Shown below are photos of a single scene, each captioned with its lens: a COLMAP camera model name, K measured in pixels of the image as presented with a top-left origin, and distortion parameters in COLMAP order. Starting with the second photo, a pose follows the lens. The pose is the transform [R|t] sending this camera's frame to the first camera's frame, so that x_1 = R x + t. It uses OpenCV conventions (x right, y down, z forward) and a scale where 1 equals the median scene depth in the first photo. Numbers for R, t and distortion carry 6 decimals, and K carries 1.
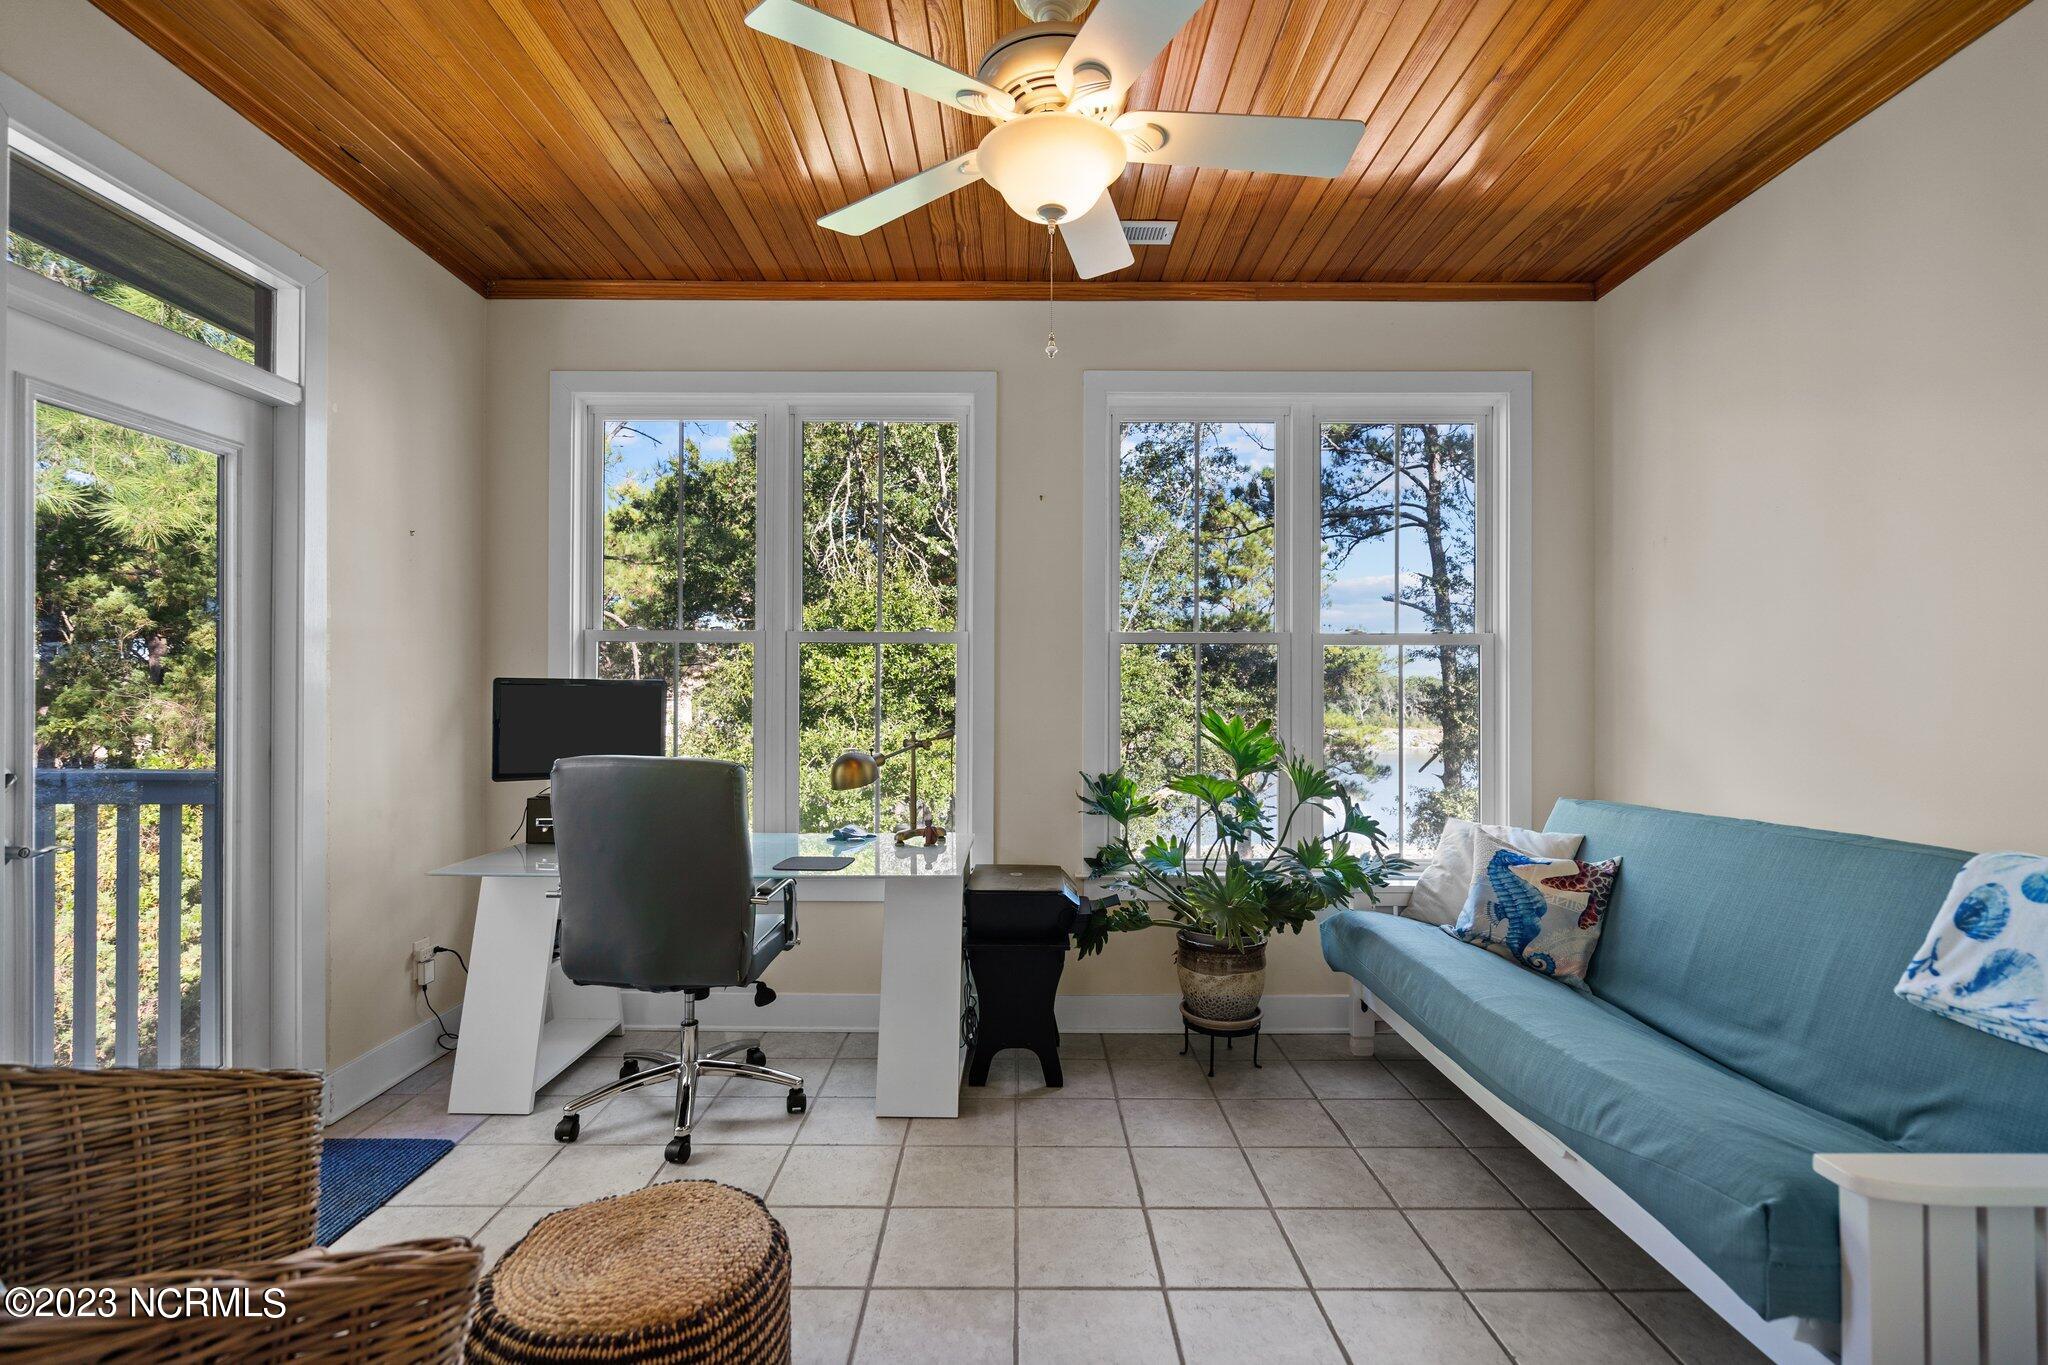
lens RADIAL K [[935.0, 0, 1020.8], [0, 935.0, 677.8], [0, 0, 1]] dist [0.000124, 0.000000]
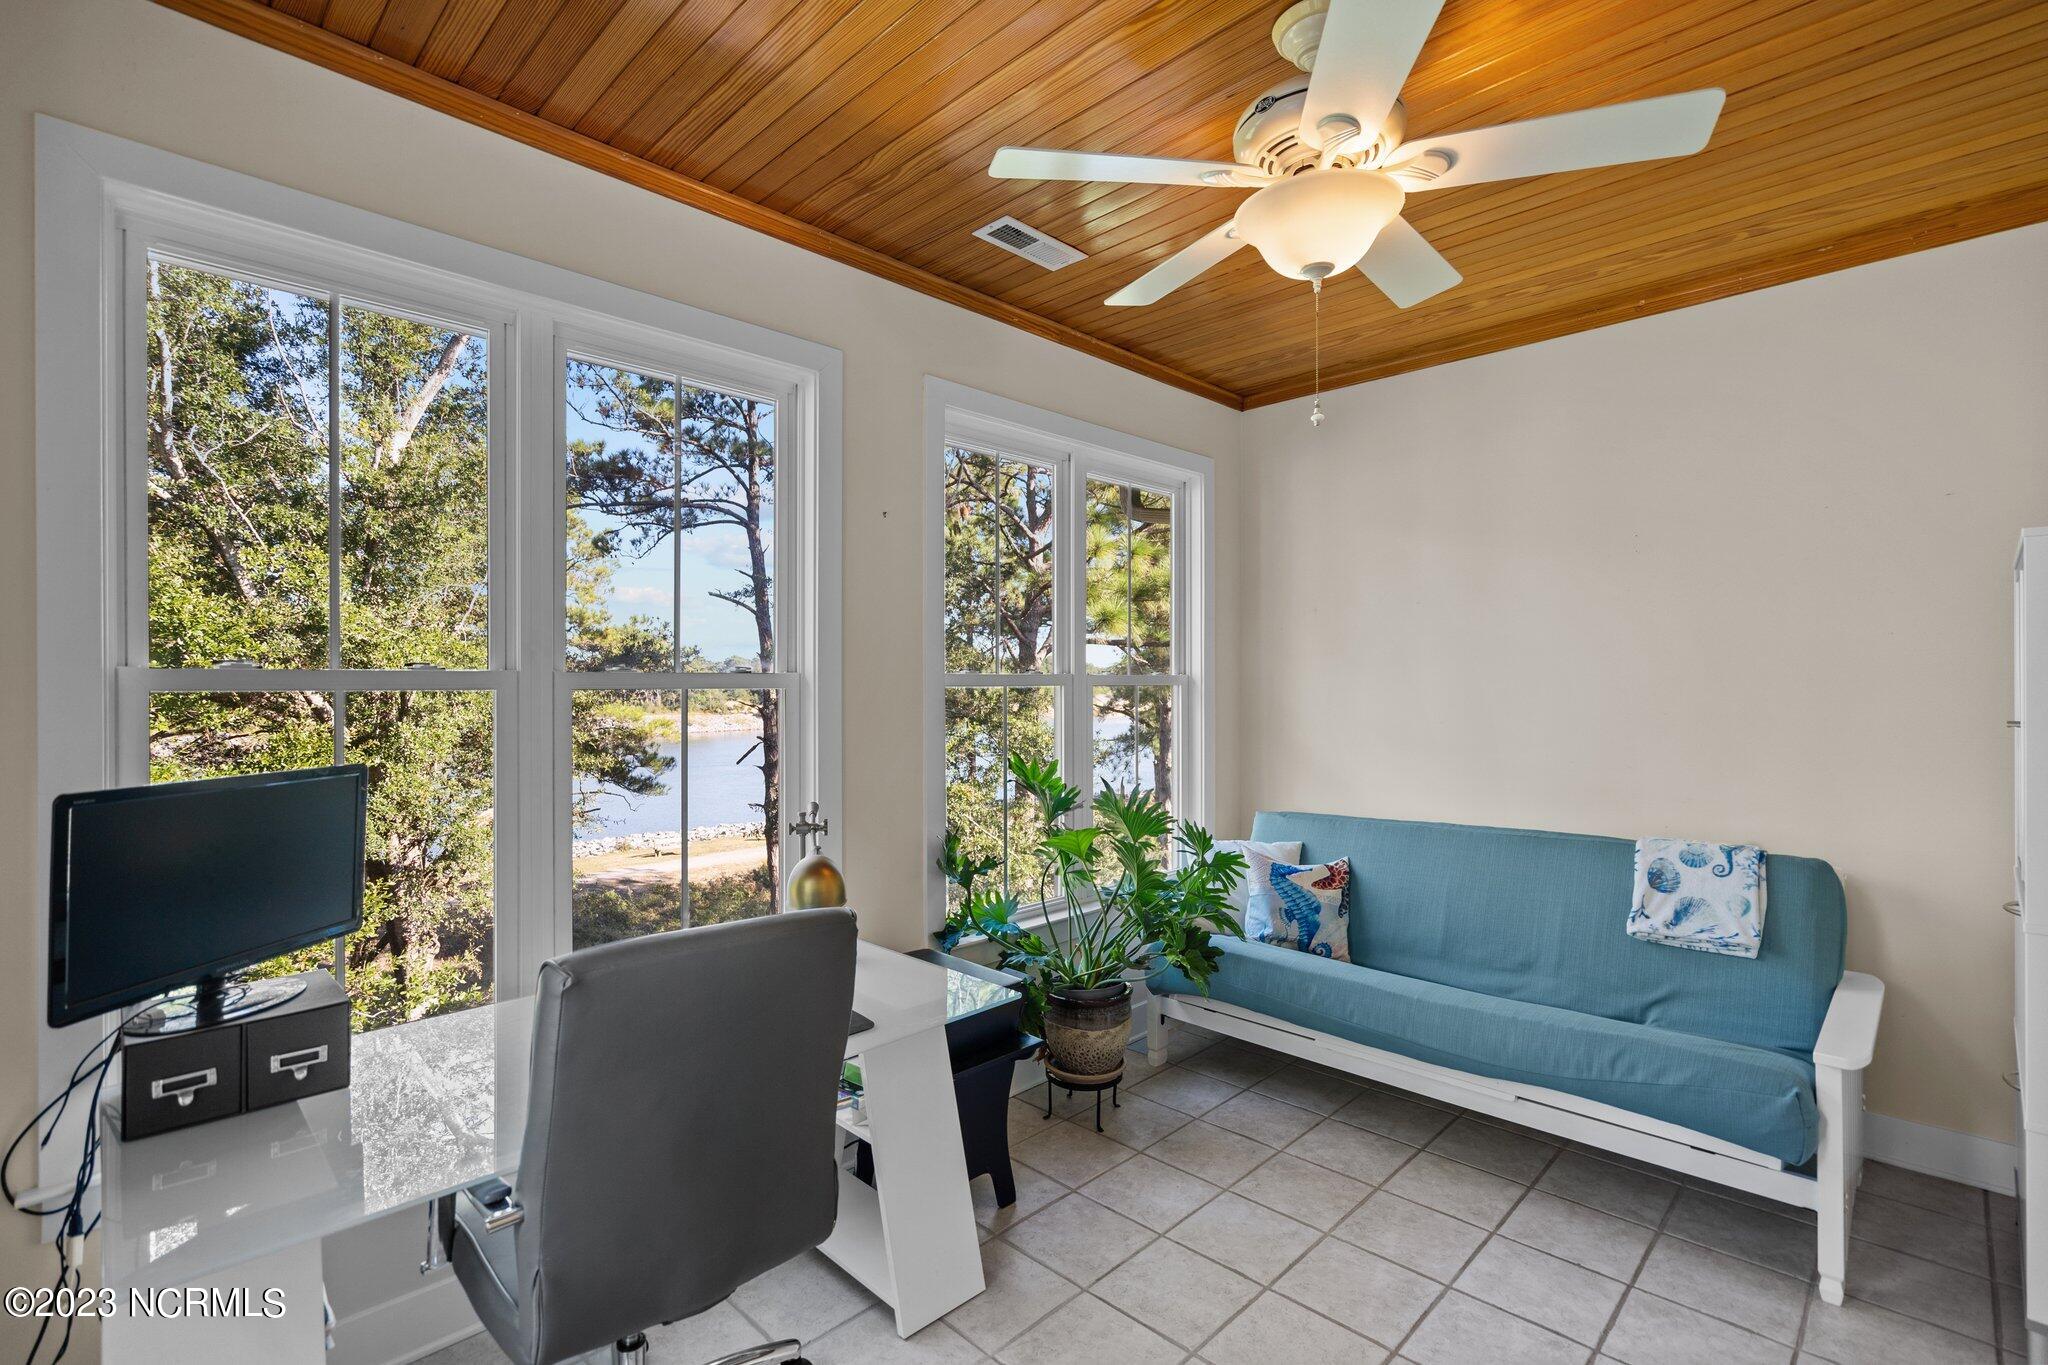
lens RADIAL K [[935.0, 0, 1025.8], [0, 935.0, 670.7], [0, 0, 1]] dist [0.000124, 0.000000]
pose [[0.703076, 0.003974, 0.711104, -0.617270], [-0.010338, 0.999936, 0.004633, -0.073012], [-0.711040, -0.010609, 0.703072, 0.400766]]
